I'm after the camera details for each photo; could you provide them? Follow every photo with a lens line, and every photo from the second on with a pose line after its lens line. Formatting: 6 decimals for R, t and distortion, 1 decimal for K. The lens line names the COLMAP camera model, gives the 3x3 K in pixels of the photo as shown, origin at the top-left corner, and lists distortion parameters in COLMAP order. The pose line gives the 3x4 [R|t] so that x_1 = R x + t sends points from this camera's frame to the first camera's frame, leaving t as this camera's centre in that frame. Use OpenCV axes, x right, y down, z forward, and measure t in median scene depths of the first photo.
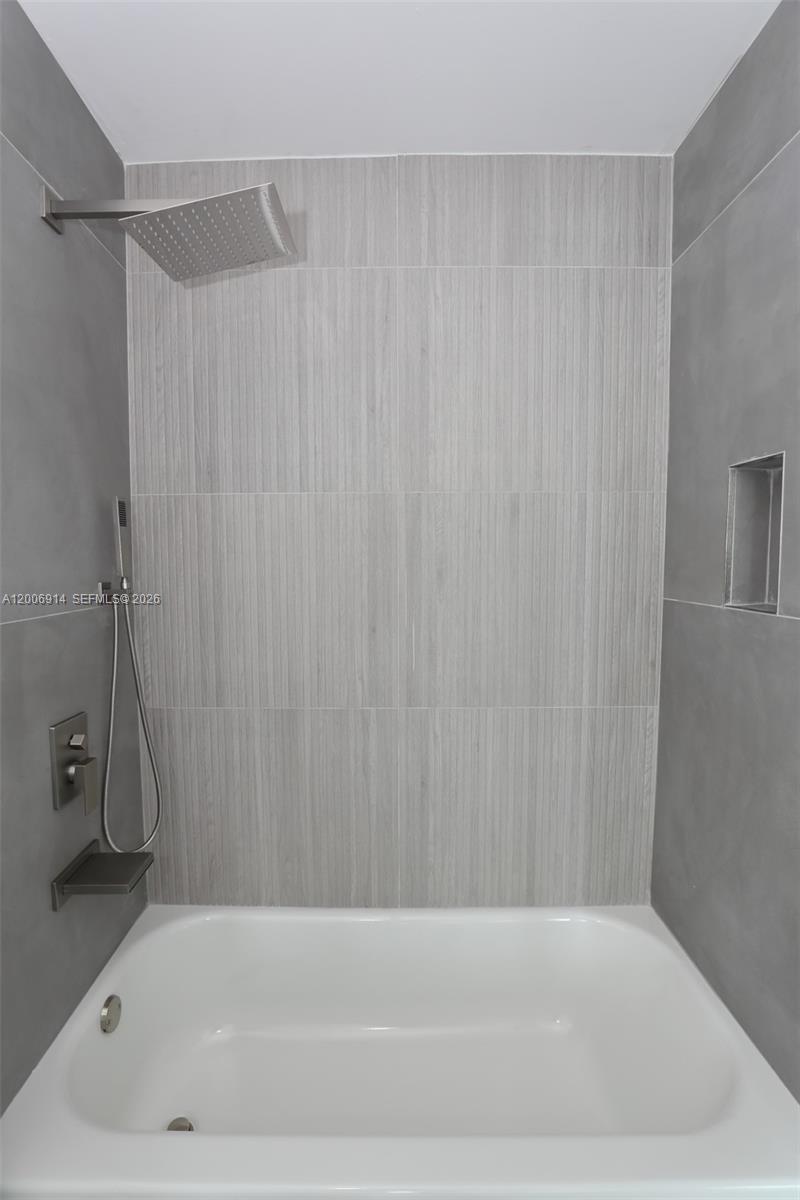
lens RADIAL K [[545.5, 0, 400.0], [0, 545.5, 600.0], [0, 0, 1]] dist [-0.028760, 0.000315]
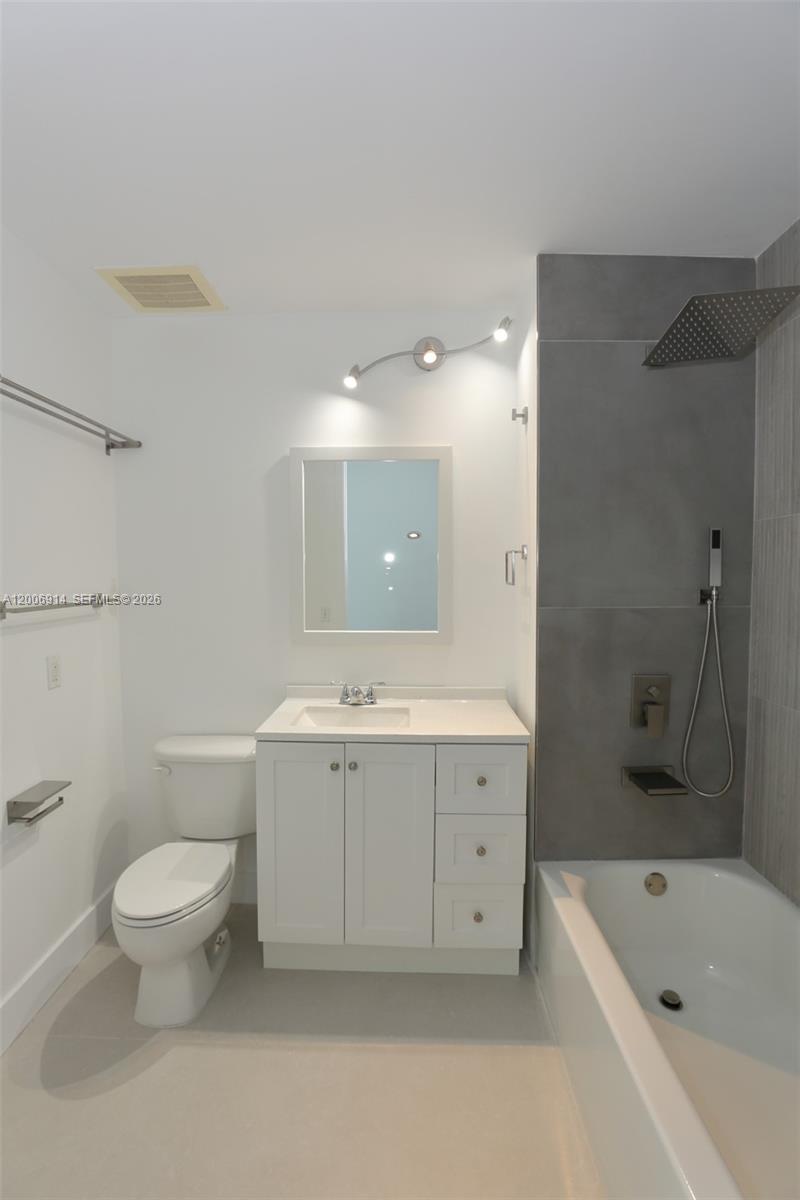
lens RADIAL K [[545.5, 0, 400.0], [0, 545.5, 600.0], [0, 0, 1]] dist [-0.028760, 0.000315]
pose [[-0.021552, 0.050004, -0.998516, 0.769101], [-0.070734, 0.996169, 0.051413, -0.019710], [0.997262, 0.071737, -0.017932, 0.229042]]
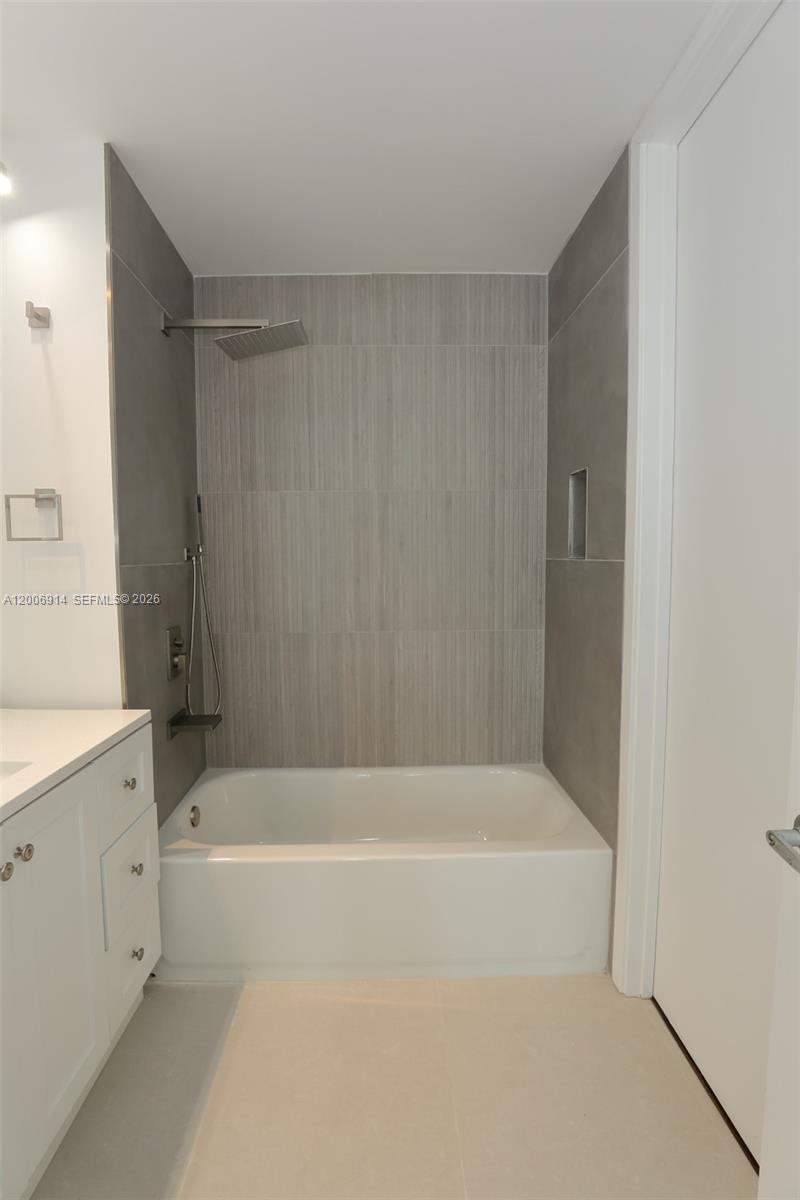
lens RADIAL K [[547.7, 0, 394.4], [0, 547.7, 595.3], [0, 0, 1]] dist [-0.027752, 0.000222]
pose [[0.999737, -0.006945, 0.021842, 0.020521], [0.006963, 0.999975, -0.000778, 0.101082], [-0.021836, 0.000930, 0.999761, -0.554822]]
